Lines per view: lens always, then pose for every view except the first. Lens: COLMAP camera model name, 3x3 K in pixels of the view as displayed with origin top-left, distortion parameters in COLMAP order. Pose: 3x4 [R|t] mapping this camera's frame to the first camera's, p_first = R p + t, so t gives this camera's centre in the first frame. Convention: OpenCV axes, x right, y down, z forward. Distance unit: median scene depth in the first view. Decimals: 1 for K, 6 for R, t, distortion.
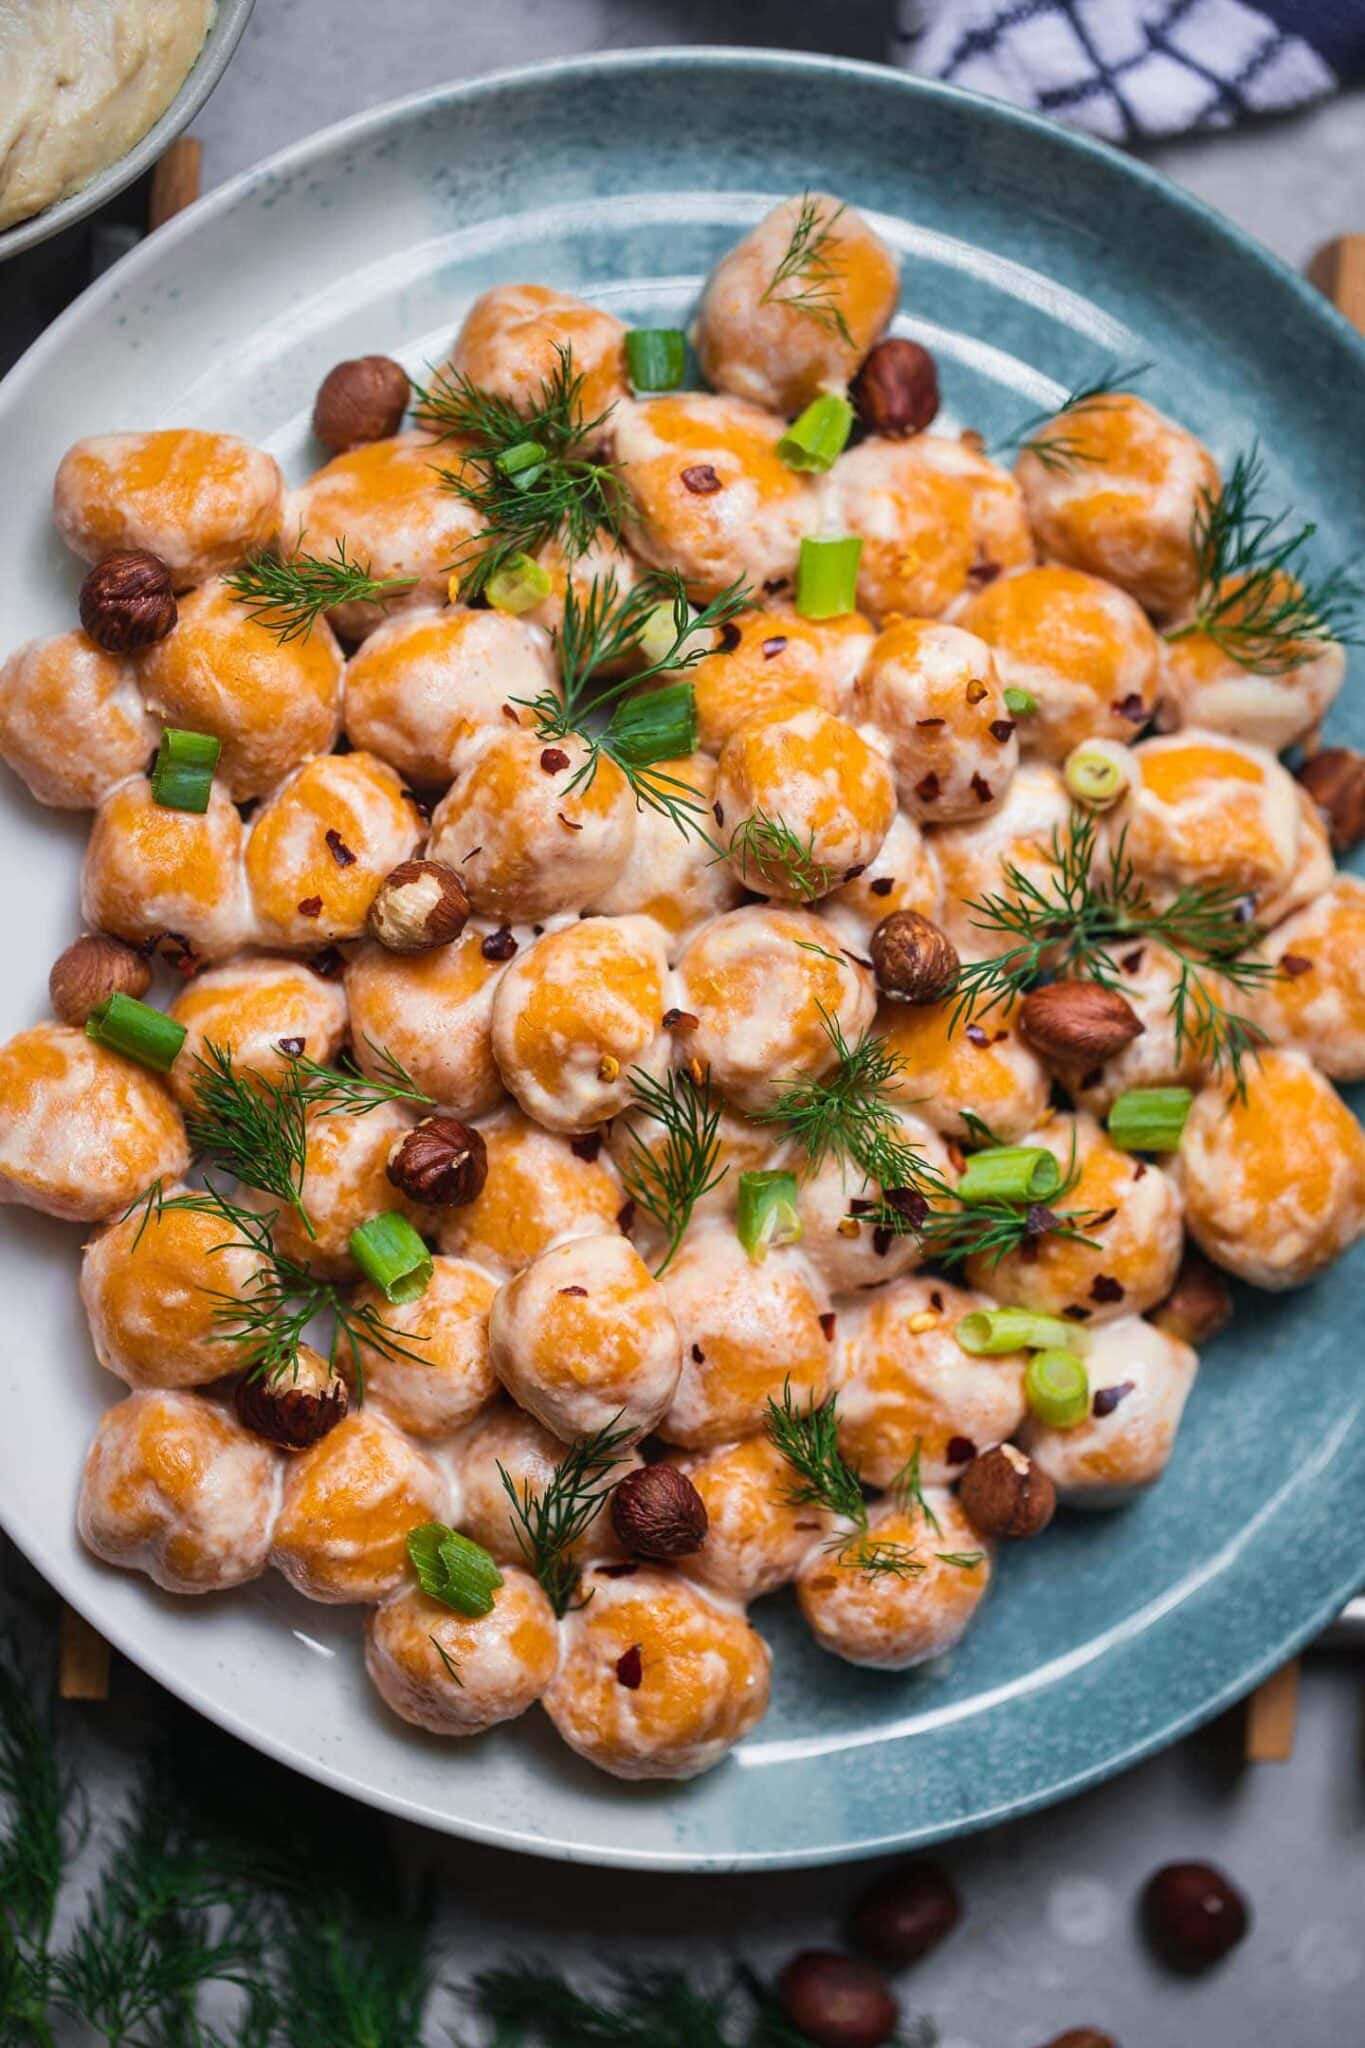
lens RADIAL K [[6831.6, 0, 684.0], [0, 6831.6, 1019.0], [0, 0, 1]] dist [-0.148568, 0.000000]
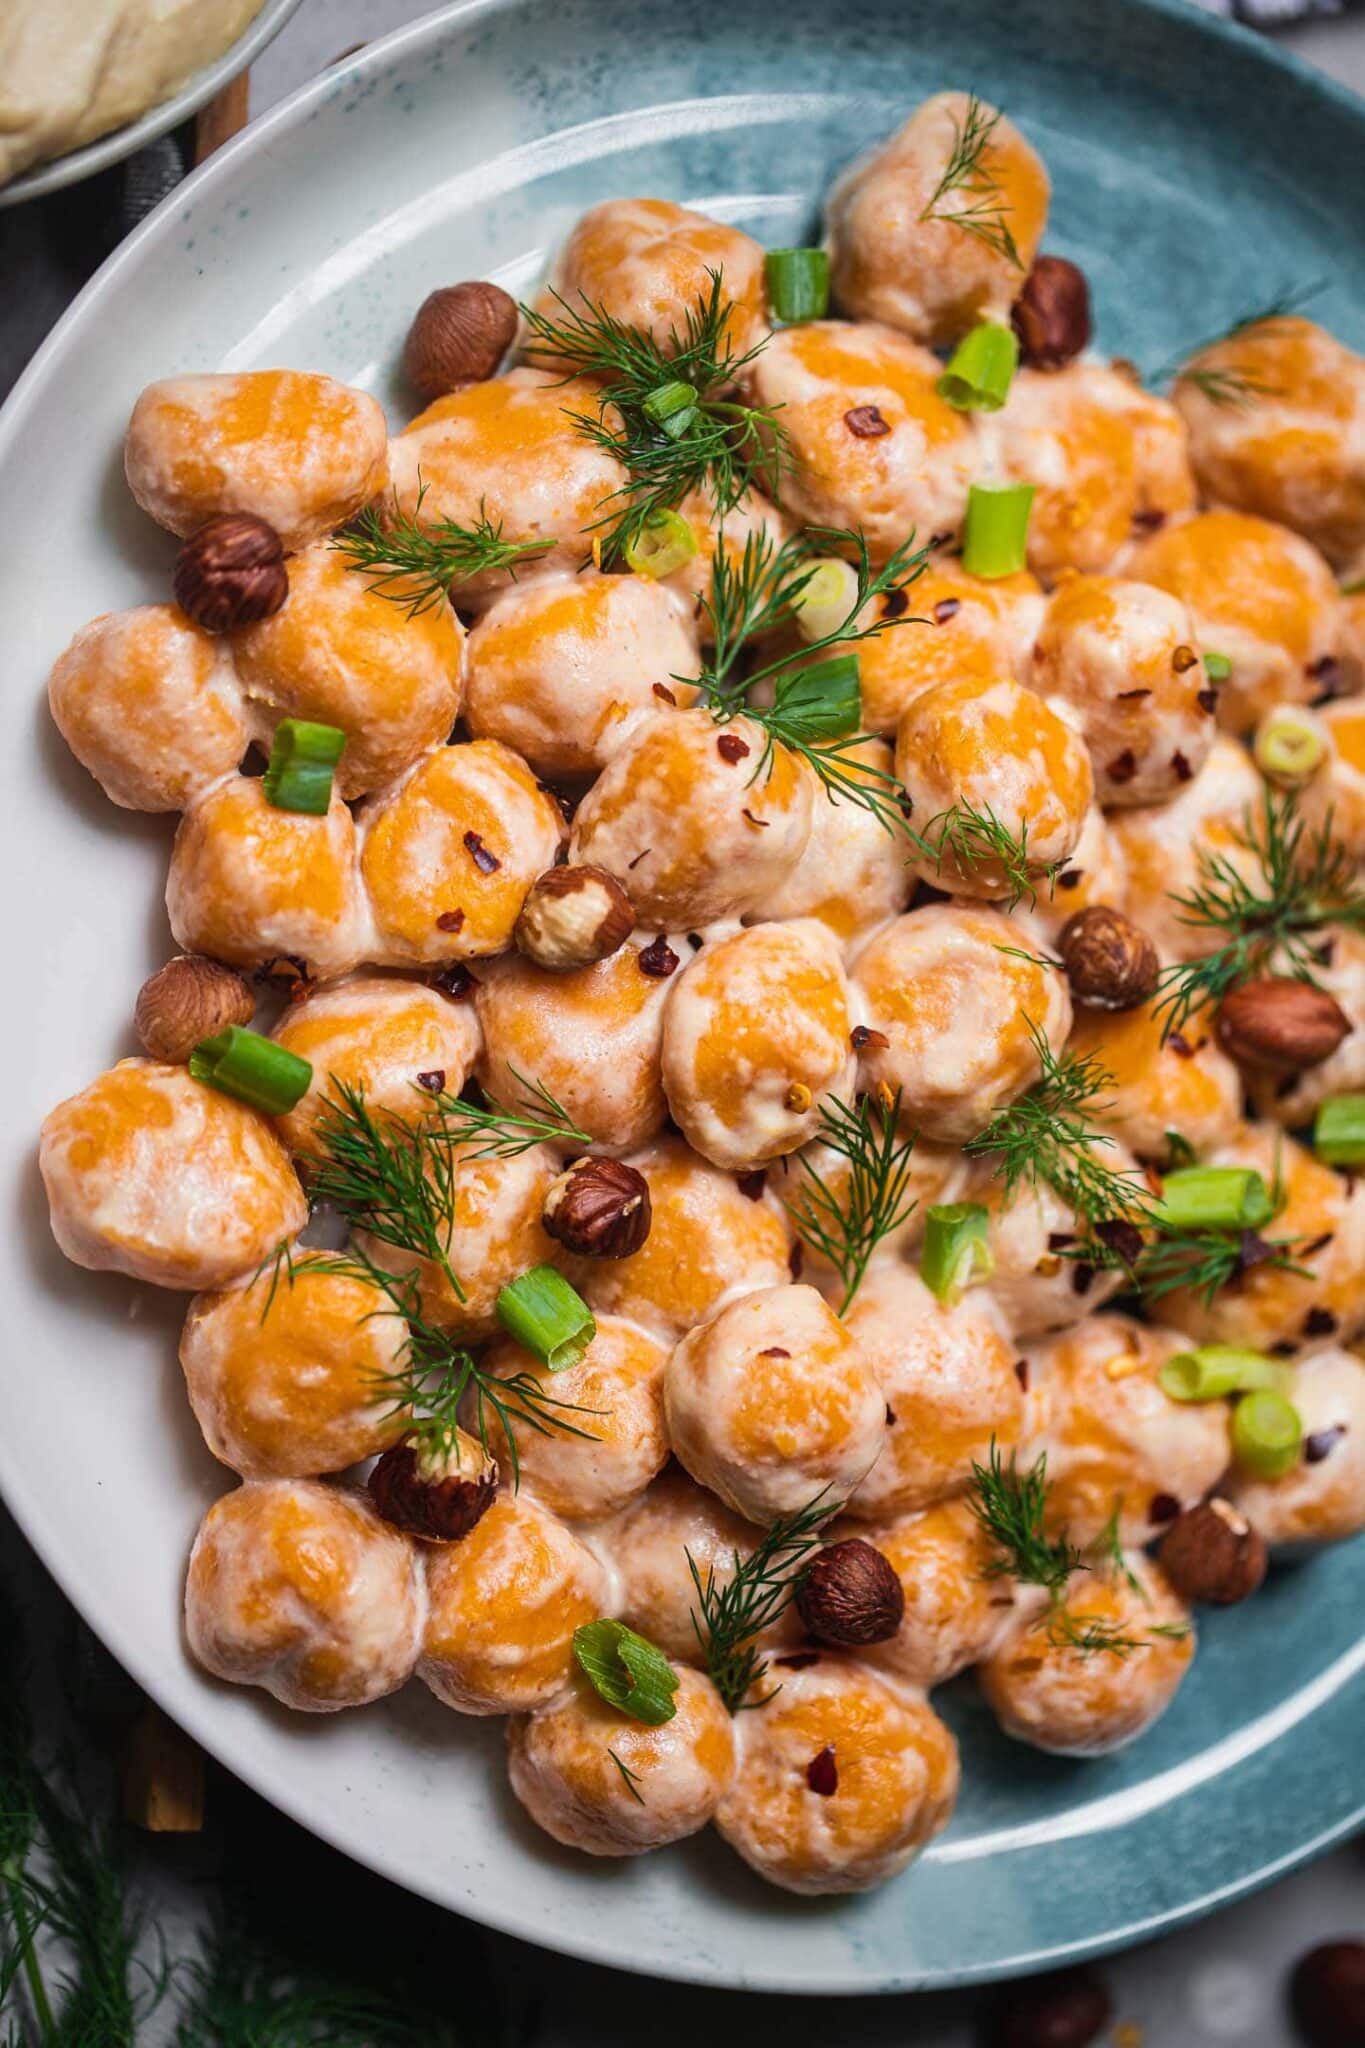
lens RADIAL K [[6831.6, 0, 680.1], [0, 6831.6, 1028.9], [0, 0, 1]] dist [-0.148568, 0.000000]
pose [[0.983090, -0.028470, 0.180896, -0.182228], [0.022966, 0.999209, 0.032450, -0.029976], [-0.181677, -0.027747, 0.982967, 0.138017]]
